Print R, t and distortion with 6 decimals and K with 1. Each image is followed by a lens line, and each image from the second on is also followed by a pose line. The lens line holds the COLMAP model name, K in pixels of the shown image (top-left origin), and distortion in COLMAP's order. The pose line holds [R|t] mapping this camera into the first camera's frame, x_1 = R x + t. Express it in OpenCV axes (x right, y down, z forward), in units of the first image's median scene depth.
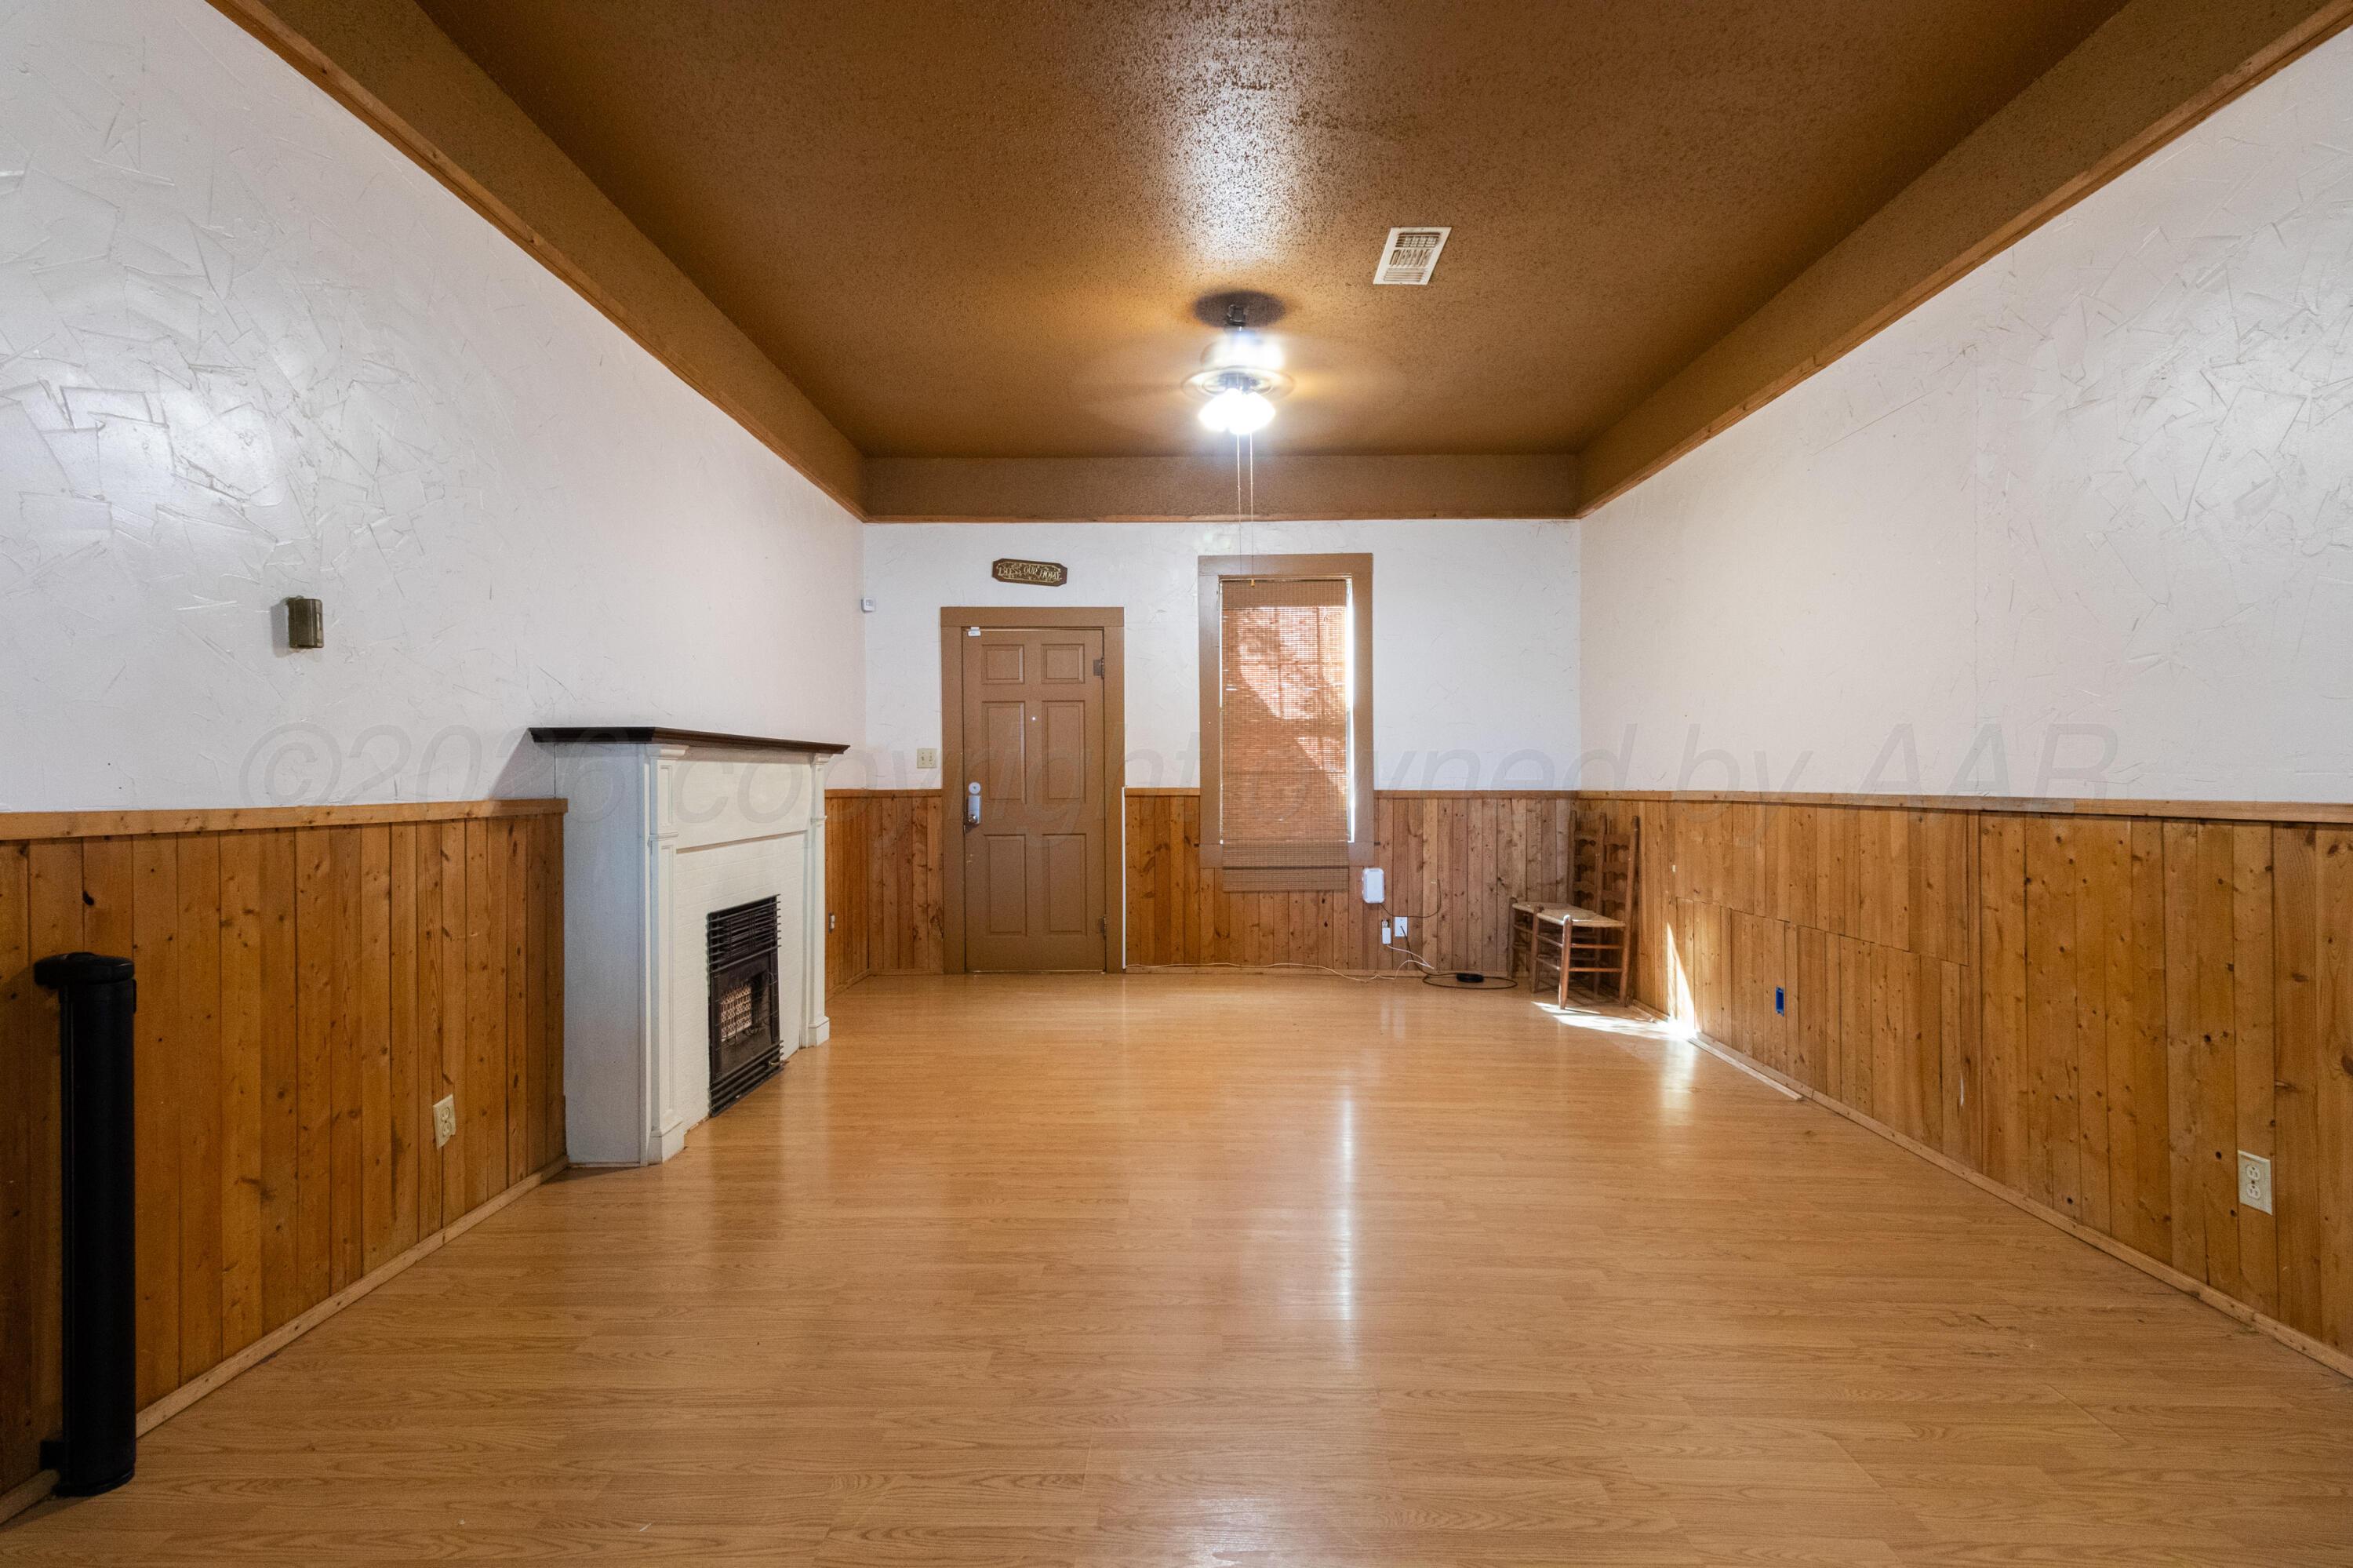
lens RADIAL K [[1144.3, 0, 1171.0], [0, 1144.3, 786.3], [0, 0, 1]] dist [0.002505, 0.000016]
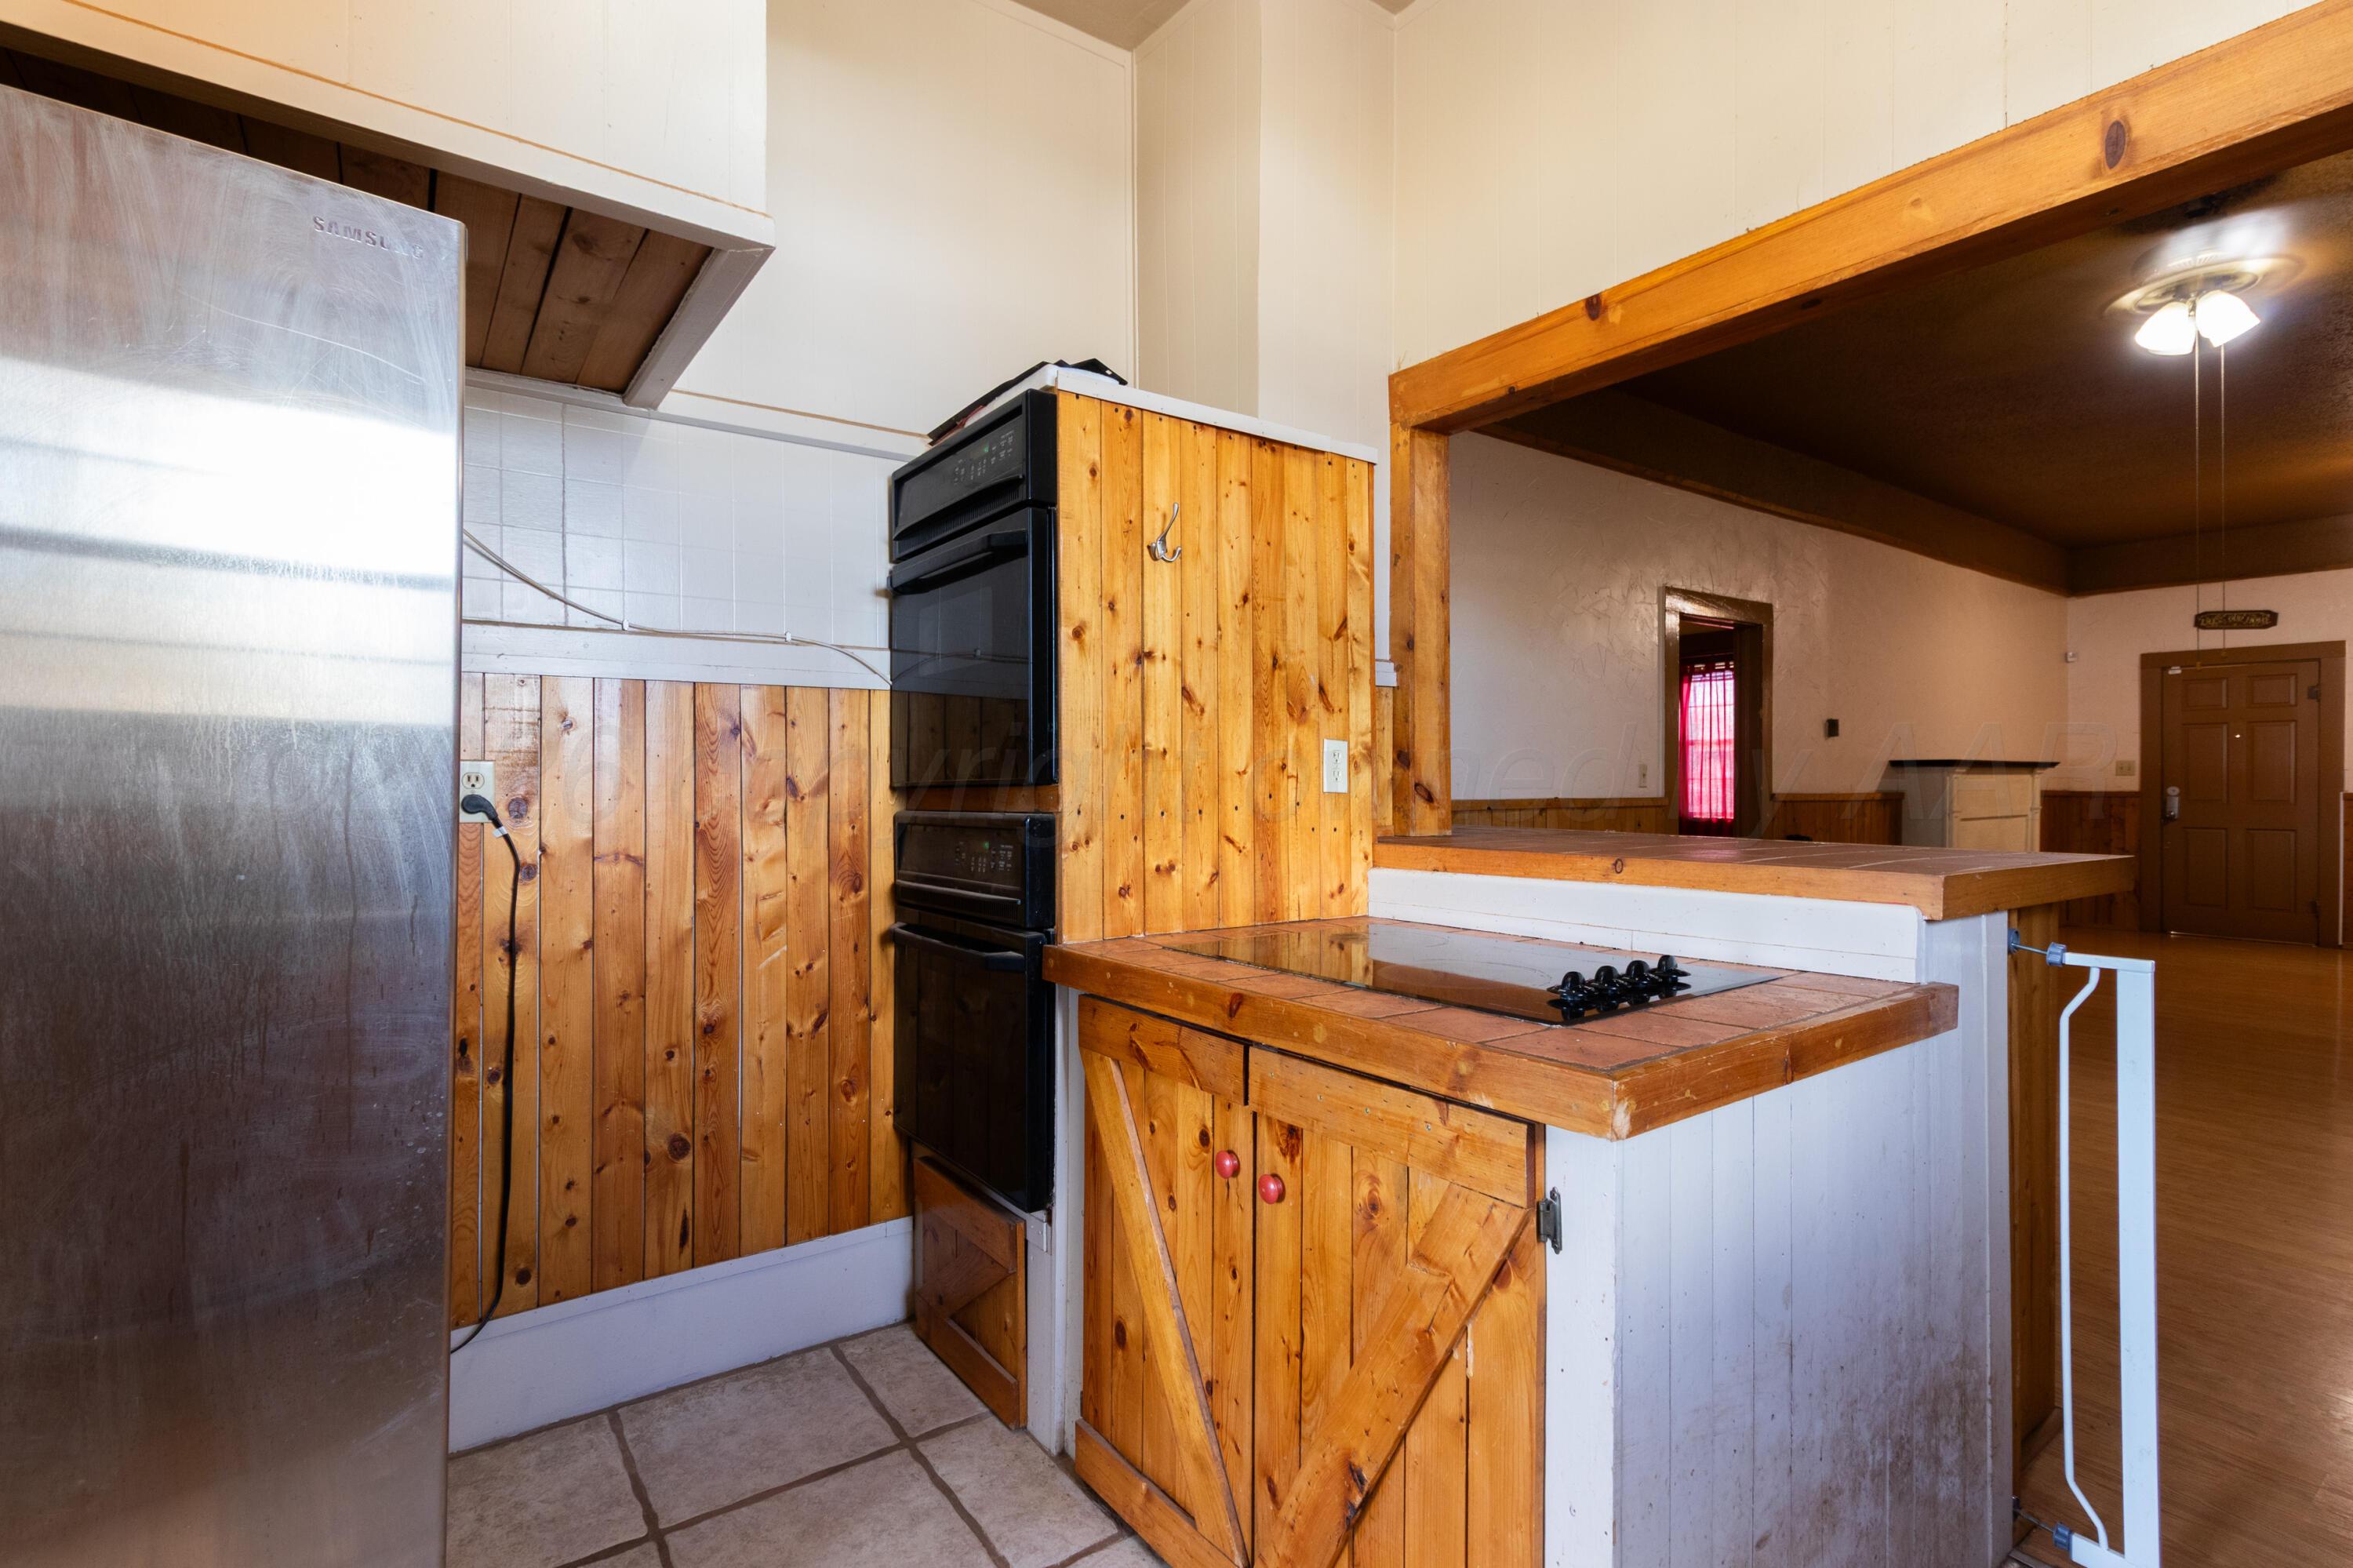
lens RADIAL K [[1090.4, 0, 1163.9], [0, 1090.4, 776.4], [0, 0, 1]] dist [0.004856, 0.000891]
pose [[0.592196, 0.007385, -0.805760, 0.345829], [-0.011713, 0.999931, 0.000556, -0.005726], [0.805709, 0.009109, 0.592242, -1.504649]]
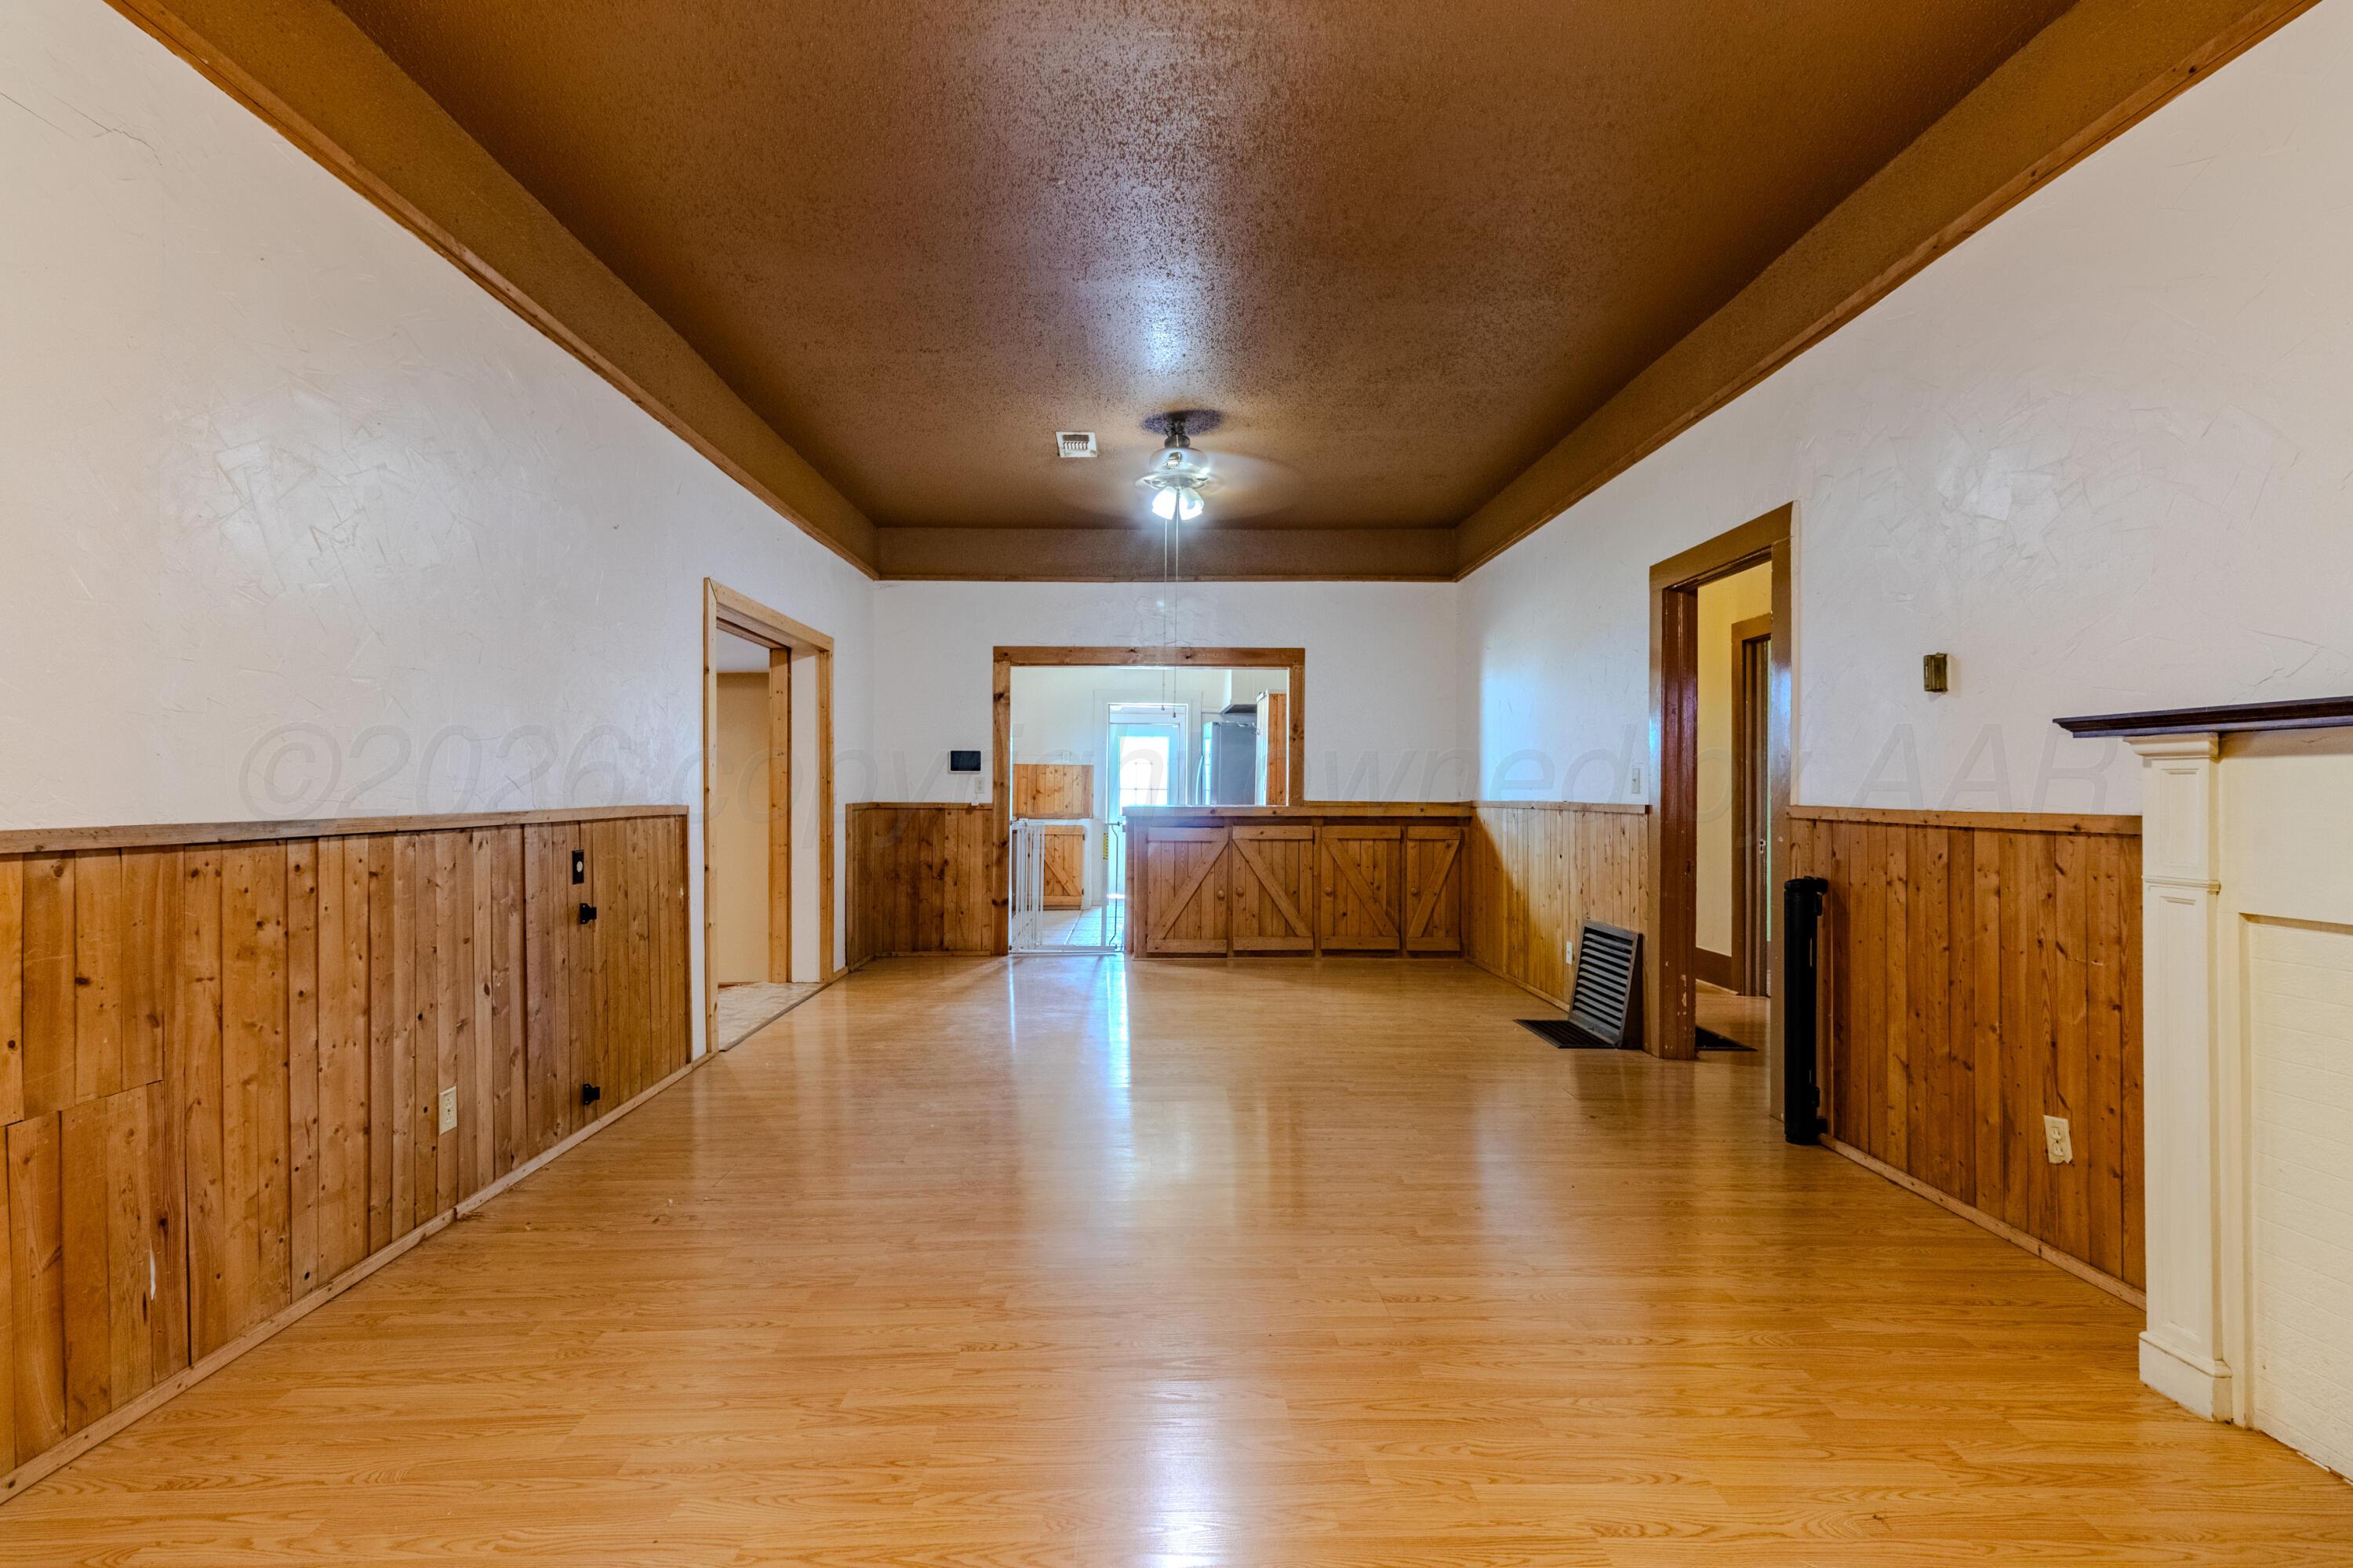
lens RADIAL K [[1144.3, 0, 1171.0], [0, 1144.3, 786.3], [0, 0, 1]] dist [0.002505, 0.000016]
pose [[-0.999296, 0.004325, -0.037279, 0.153936], [0.004225, 0.999987, 0.002761, -0.015127], [0.037291, 0.002601, -0.999301, 1.943175]]
